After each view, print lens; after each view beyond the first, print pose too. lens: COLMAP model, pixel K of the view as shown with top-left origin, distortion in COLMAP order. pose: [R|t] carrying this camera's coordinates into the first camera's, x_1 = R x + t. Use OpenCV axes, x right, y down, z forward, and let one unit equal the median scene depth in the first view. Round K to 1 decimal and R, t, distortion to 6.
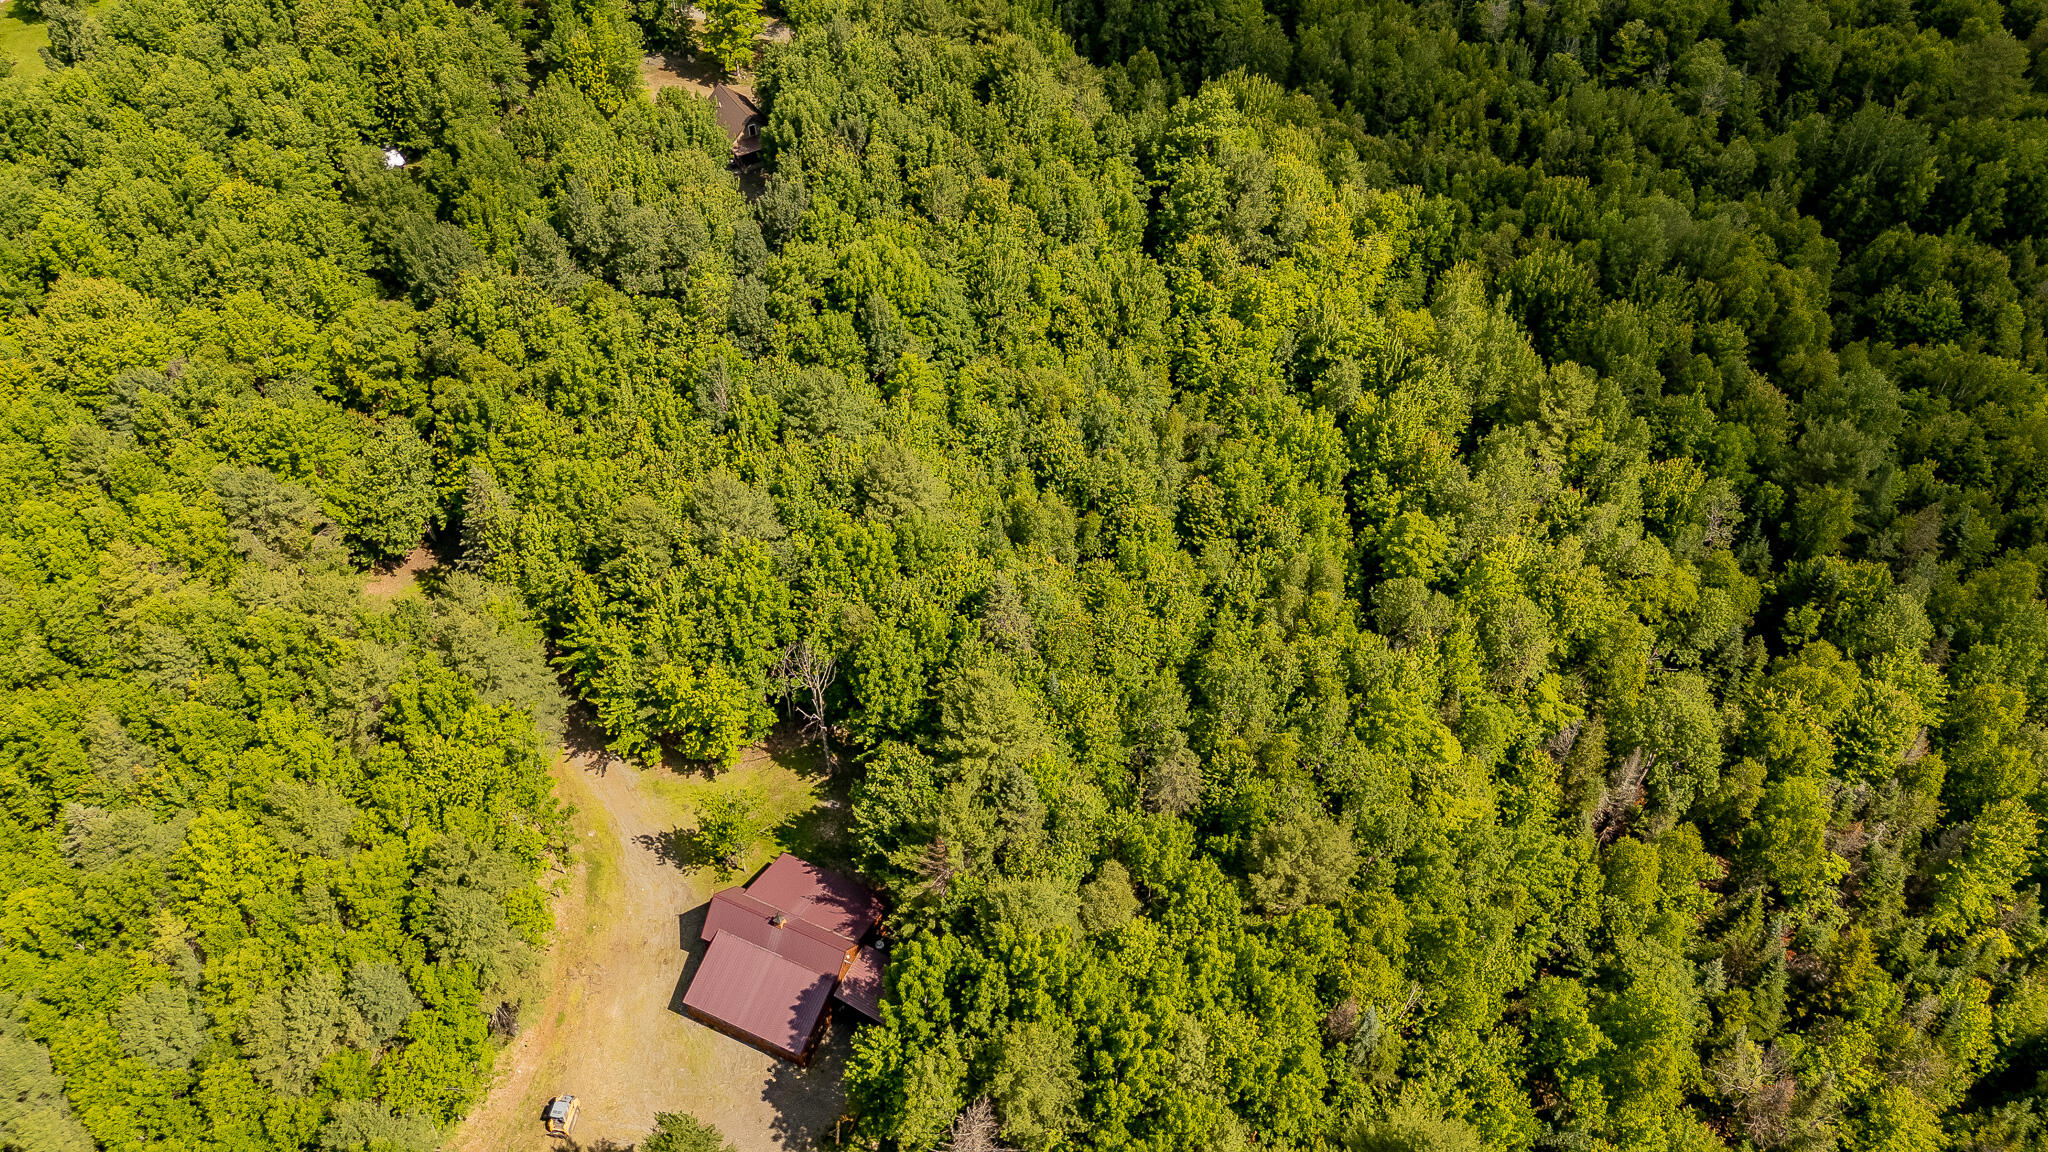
lens RADIAL K [[1492.4, 0, 986.7], [0, 1492.4, 611.1], [0, 0, 1]] dist [0.048571, -0.048556]
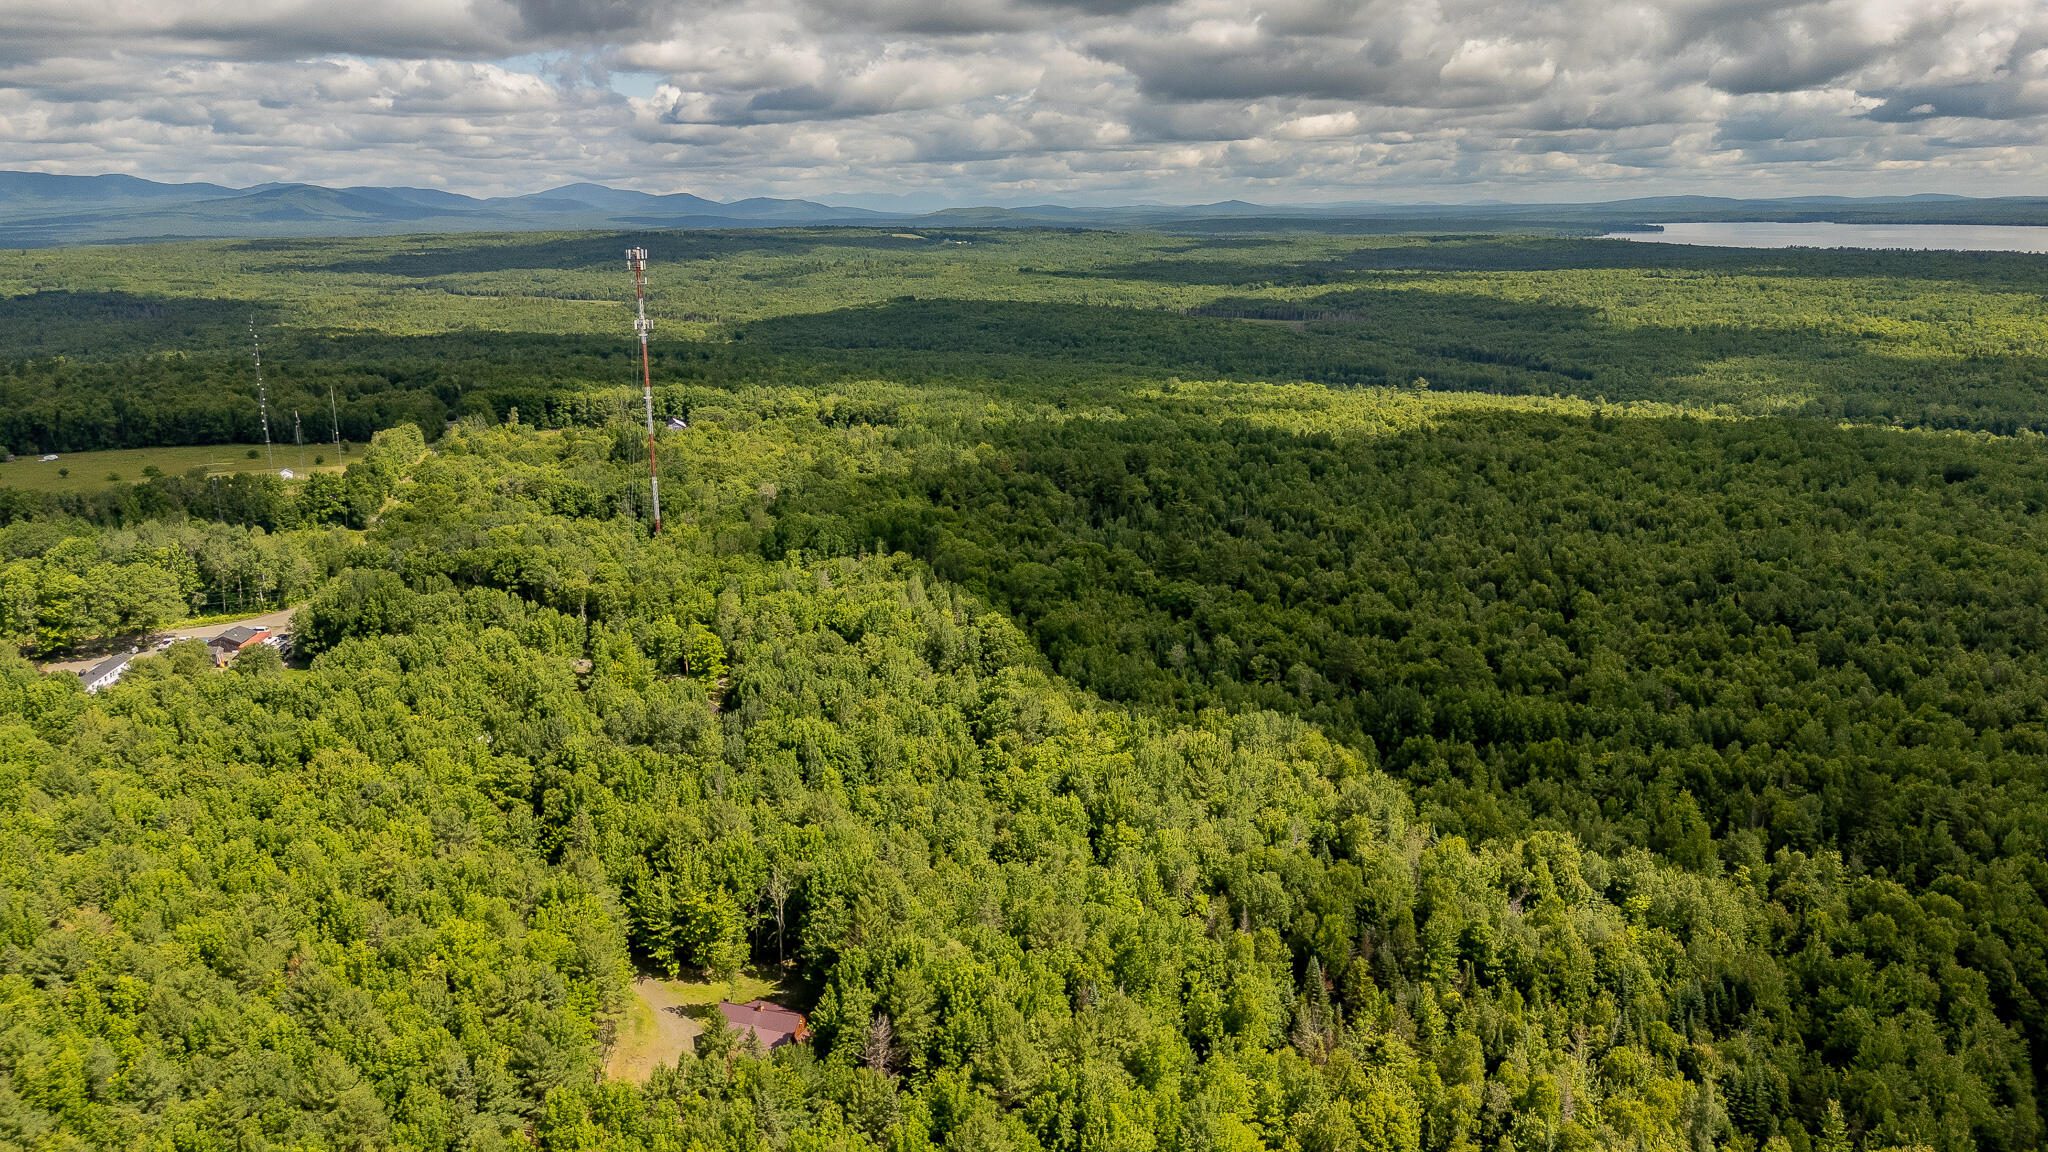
lens RADIAL K [[1492.4, 0, 1032.3], [0, 1492.4, 561.8], [0, 0, 1]] dist [0.048571, -0.048556]
pose [[0.992704, -0.015933, 0.119518, -0.021355], [0.080089, 0.828104, -0.554823, 0.590872], [-0.090133, 0.560348, 0.823339, -0.556758]]
